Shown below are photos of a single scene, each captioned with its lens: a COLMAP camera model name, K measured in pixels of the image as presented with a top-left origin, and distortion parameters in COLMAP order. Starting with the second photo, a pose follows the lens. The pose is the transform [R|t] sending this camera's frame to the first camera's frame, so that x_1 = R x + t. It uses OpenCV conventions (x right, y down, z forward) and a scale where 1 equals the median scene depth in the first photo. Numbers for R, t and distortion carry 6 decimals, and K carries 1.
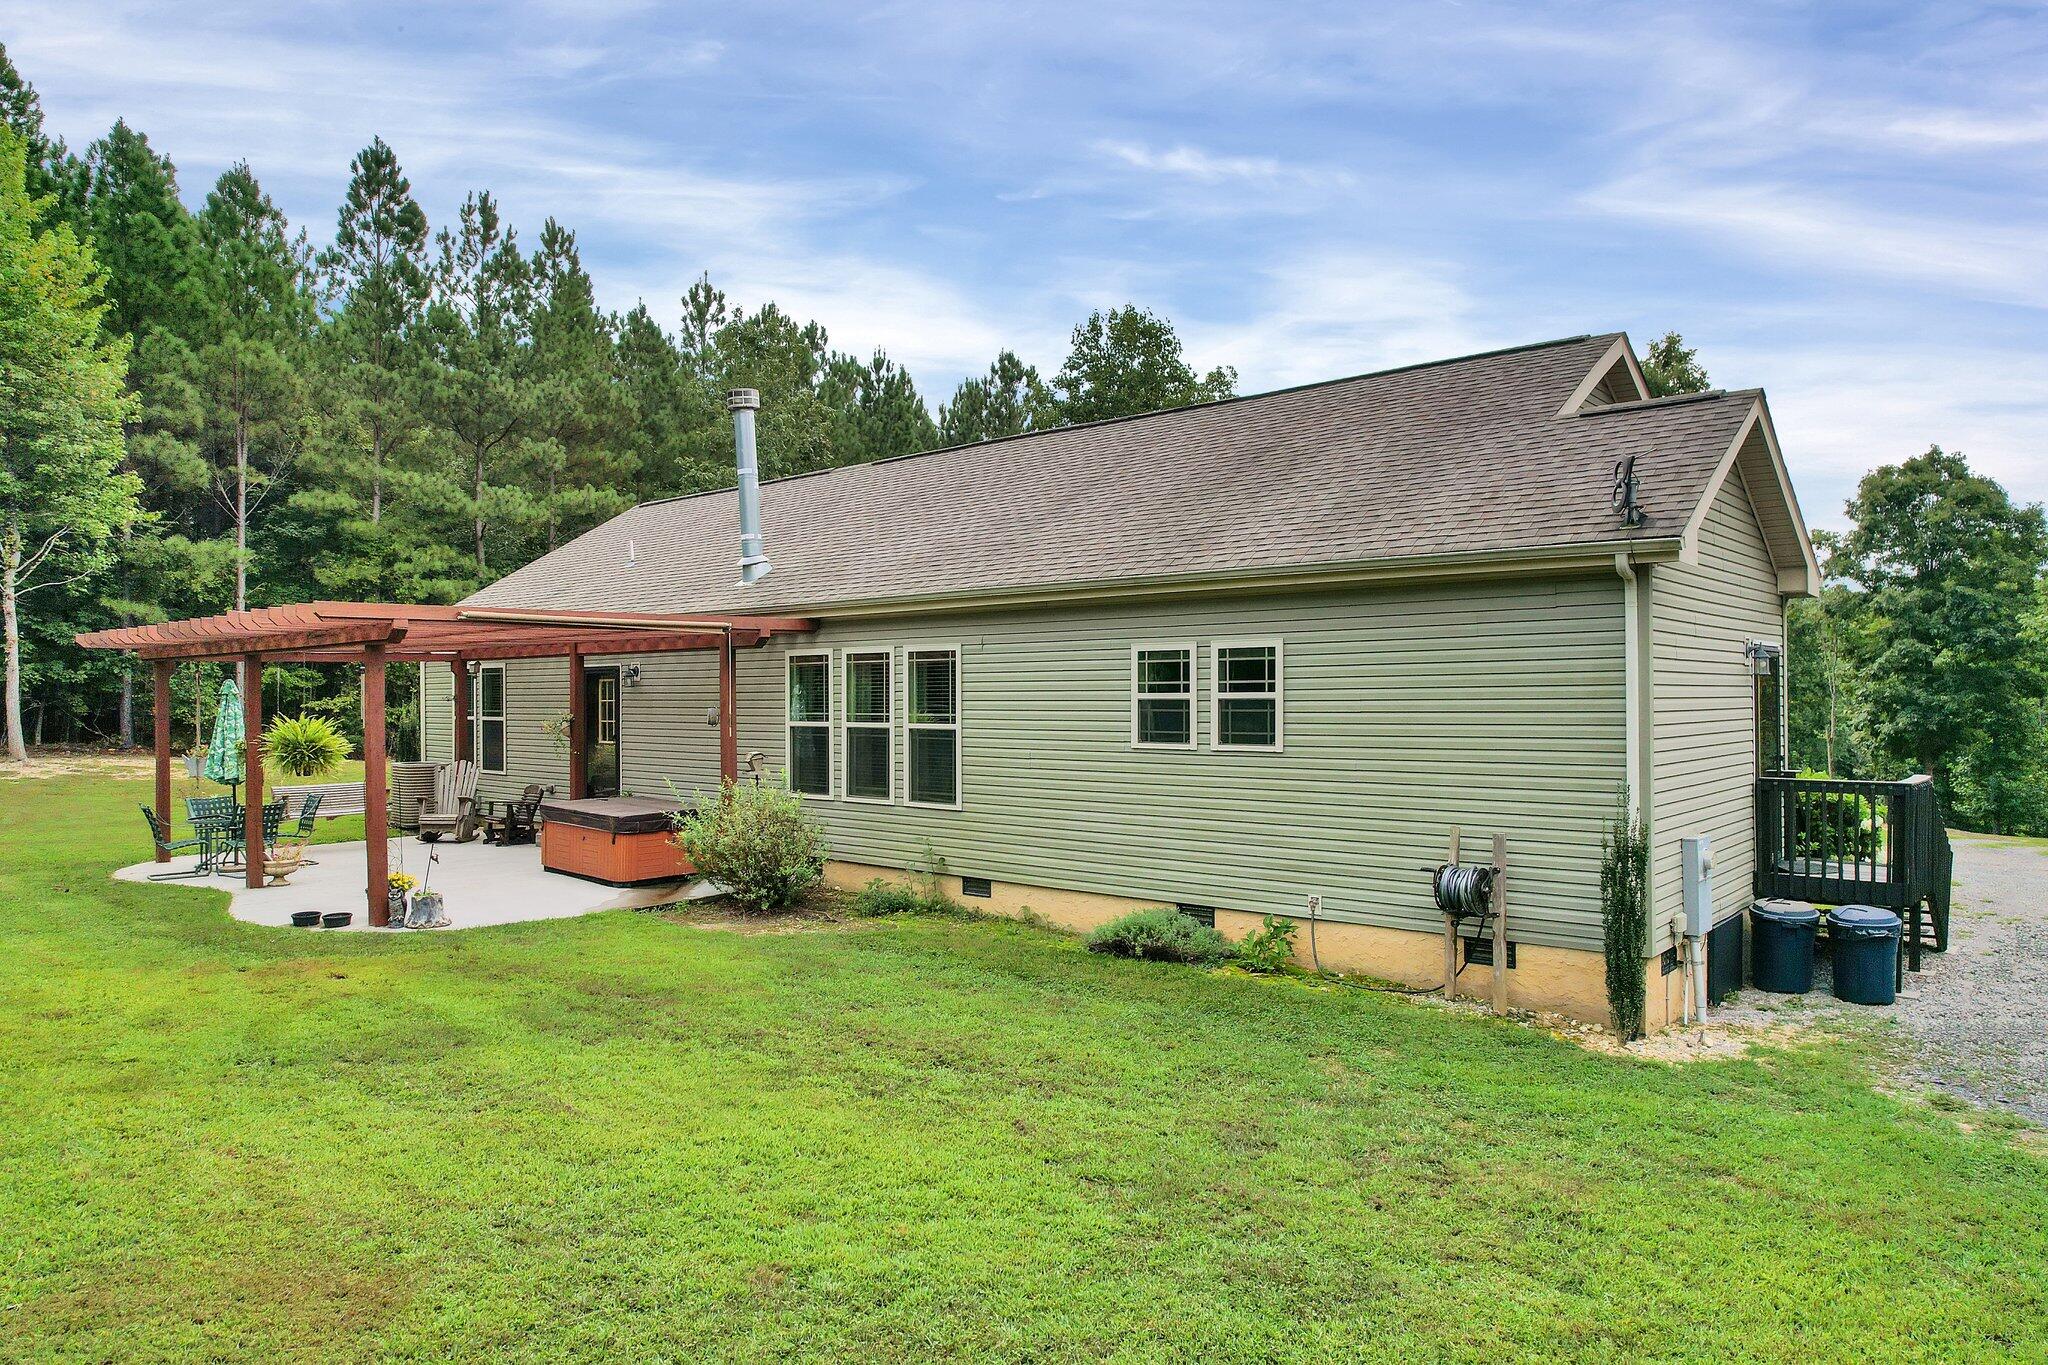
lens RADIAL K [[1313.7, 0, 1081.4], [0, 1313.7, 685.1], [0, 0, 1]] dist [-0.074977, 0.065367]
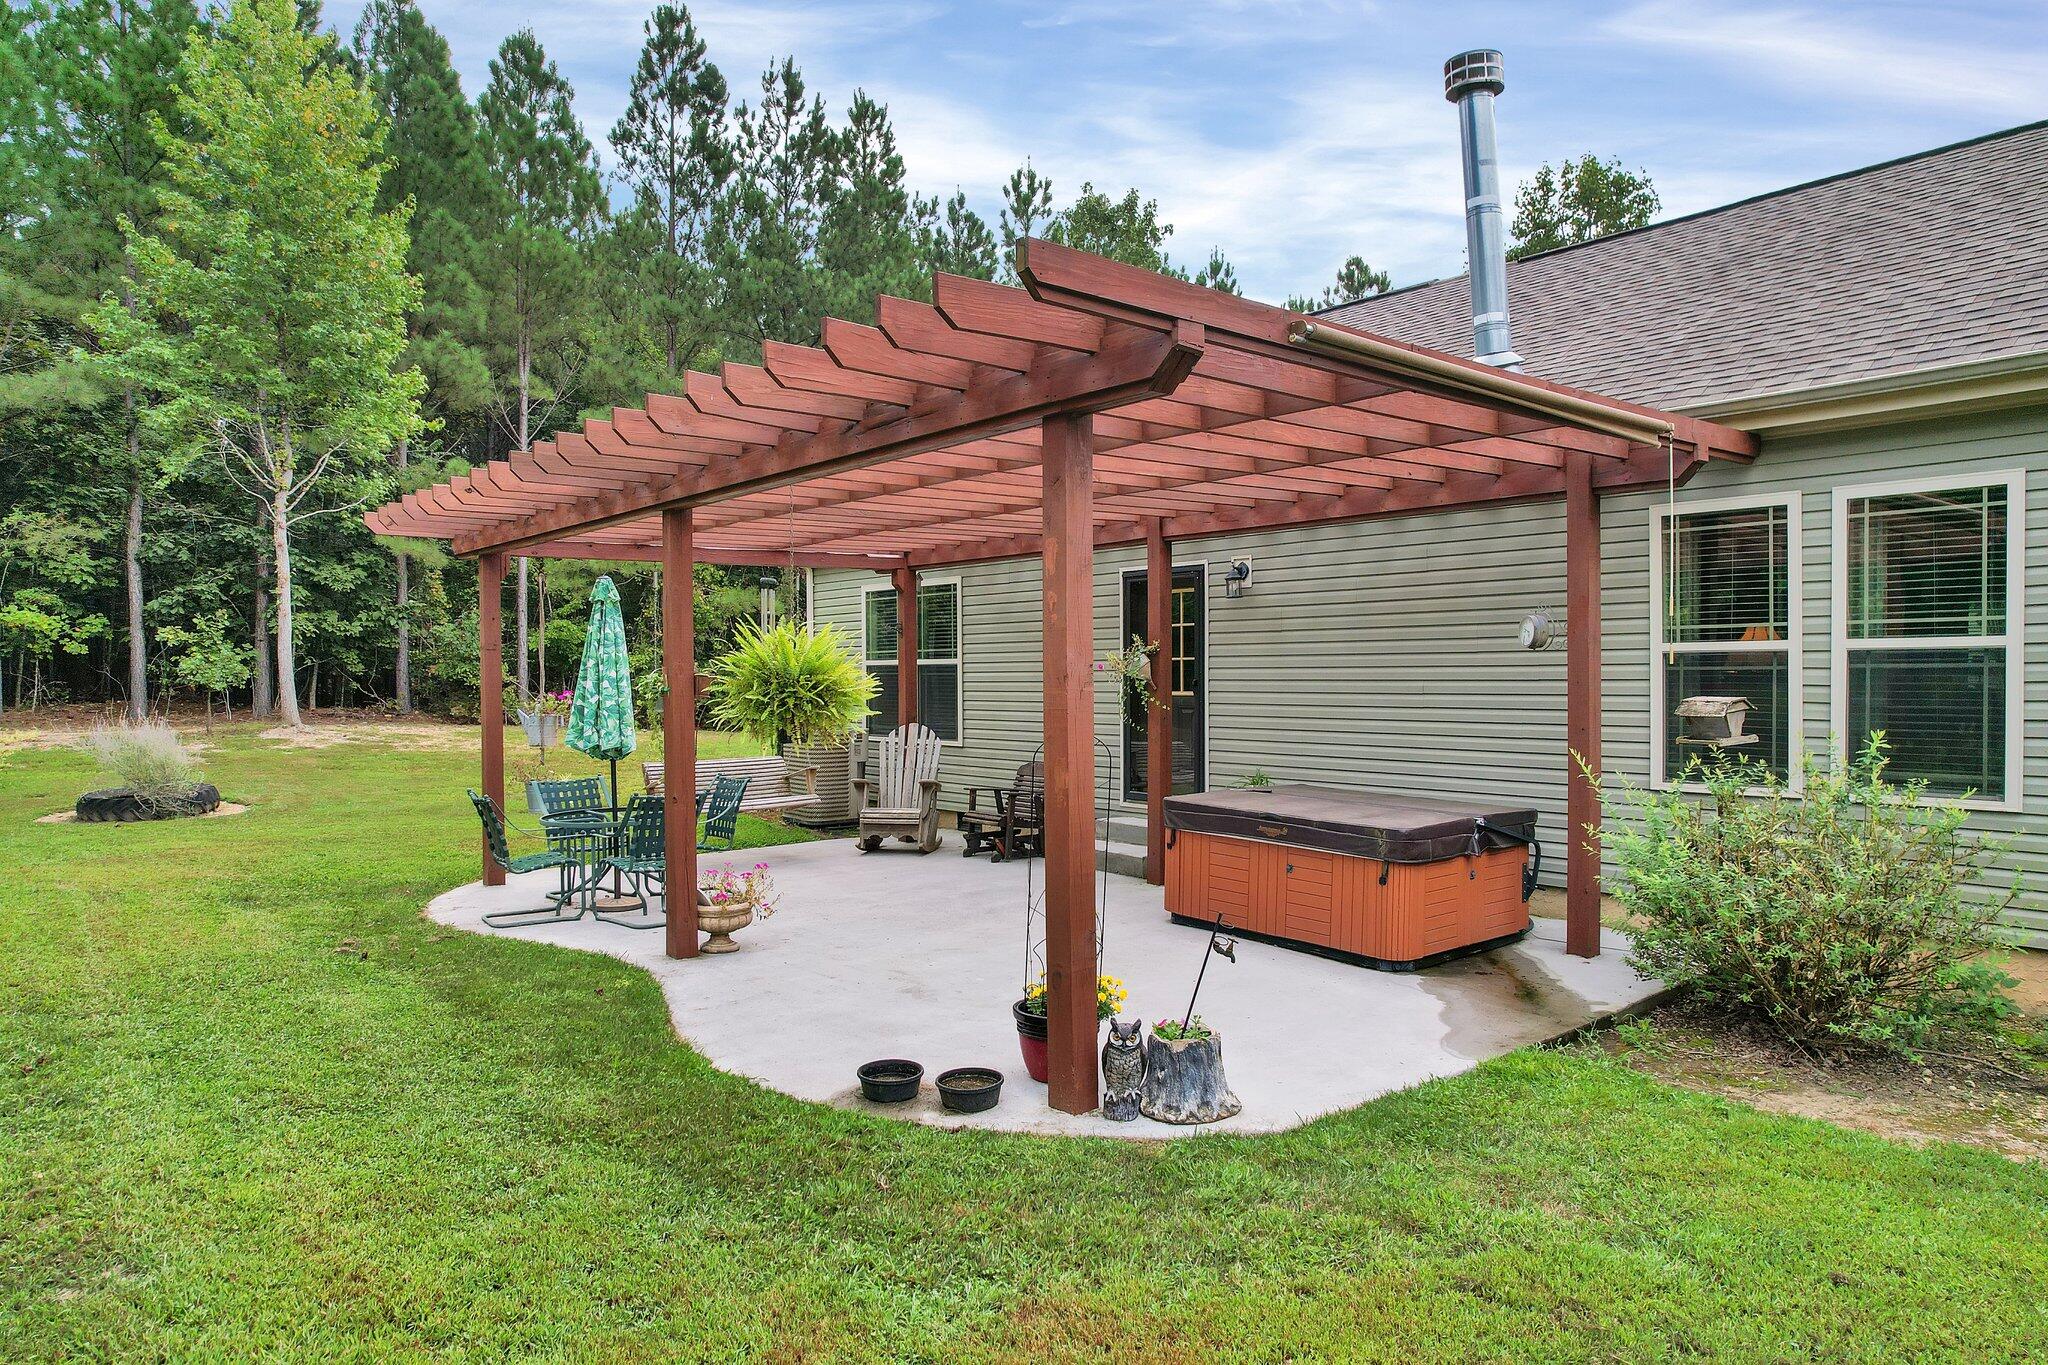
lens RADIAL K [[1313.7, 0, 1081.4], [0, 1313.7, 682.2], [0, 0, 1]] dist [-0.074977, 0.065367]
pose [[0.989690, 0.001554, -0.143218, -0.179080], [0.000269, 0.999919, 0.012709, 0.017474], [0.143226, -0.012616, 0.989610, 0.220877]]
